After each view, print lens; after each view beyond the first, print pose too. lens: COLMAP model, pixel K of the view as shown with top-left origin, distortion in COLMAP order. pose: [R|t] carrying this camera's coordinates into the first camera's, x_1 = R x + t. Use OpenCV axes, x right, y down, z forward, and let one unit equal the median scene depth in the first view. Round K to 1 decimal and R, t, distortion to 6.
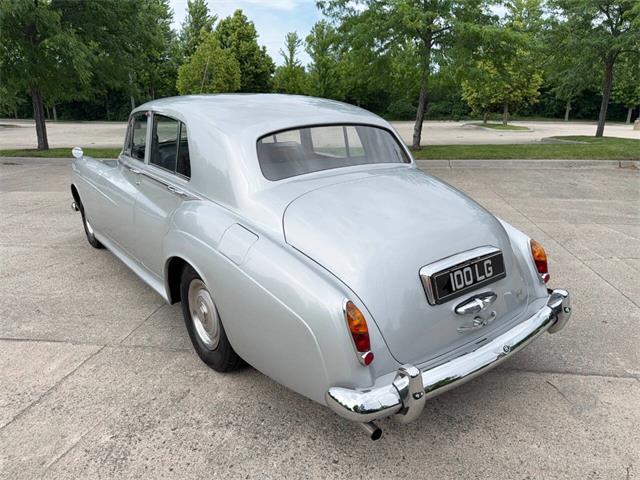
lens RADIAL K [[454.6, 0, 320.1], [0, 454.6, 237.1], [0, 0, 1]] dist [0.032530, -0.043471]
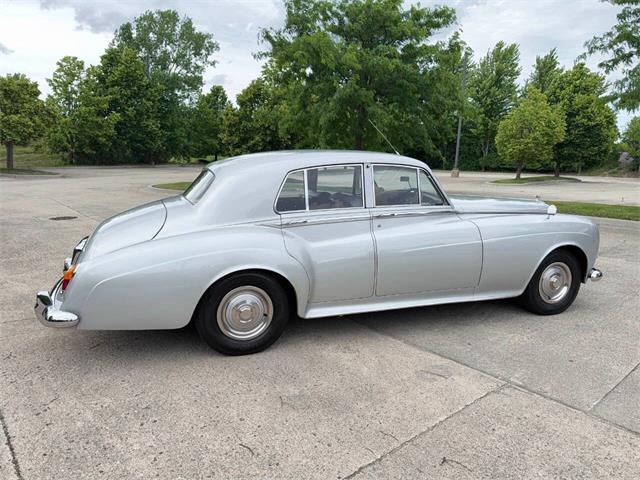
lens RADIAL K [[454.6, 0, 318.5], [0, 454.6, 238.8], [0, 0, 1]] dist [0.032530, -0.043471]
pose [[0.751767, 0.137642, -0.644903, 0.085257], [-0.202502, 0.978906, -0.027130, 0.005791], [0.627566, 0.150990, 0.763782, -0.029754]]
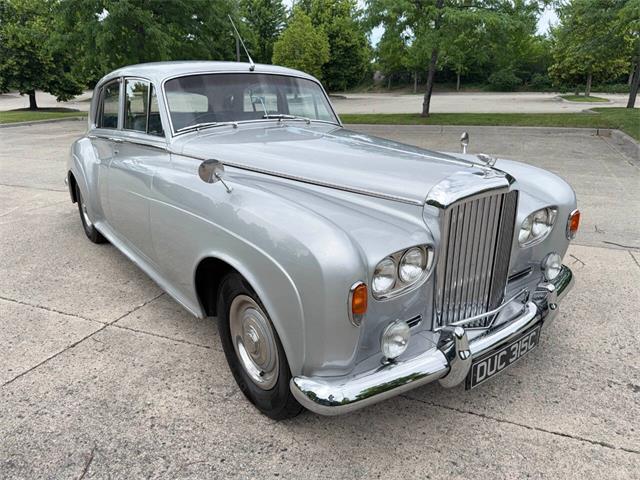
lens RADIAL K [[454.6, 0, 321.8], [0, 454.6, 240.7], [0, 0, 1]] dist [0.032530, -0.043471]
pose [[0.966902, 0.080780, -0.242023, 0.104584], [-0.065332, 0.995320, 0.071198, 0.021811], [0.246641, -0.053030, 0.967655, -0.078844]]
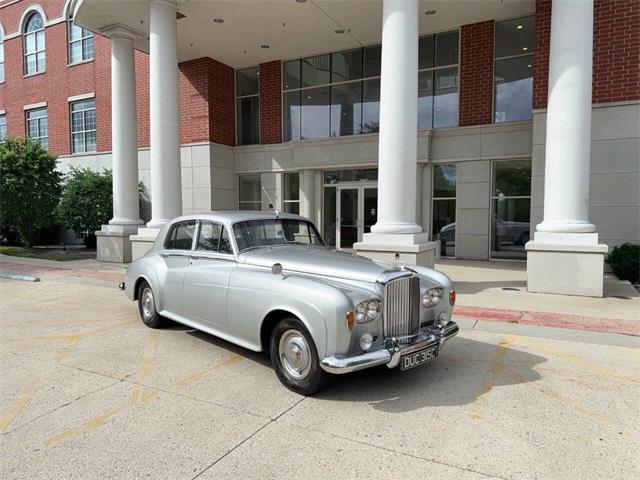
lens RADIAL K [[454.6, 0, 320.6], [0, 454.6, 238.1], [0, 0, 1]] dist [0.032530, -0.043471]
pose [[0.984851, 0.019168, -0.172342, 0.109085], [-0.053803, 0.978599, -0.198620, 0.034094], [0.164846, 0.204884, 0.964805, -0.146602]]
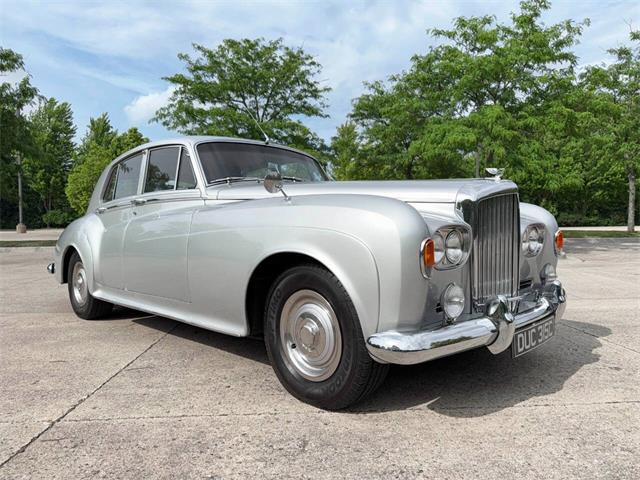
lens RADIAL K [[454.6, 0, 323.5], [0, 454.6, 240.1], [0, 0, 1]] dist [0.032530, -0.043471]
pose [[0.983143, -0.011352, 0.182485, 0.068878], [0.052861, 0.973095, -0.224258, 0.039030], [-0.175029, 0.230124, 0.957292, -0.076383]]
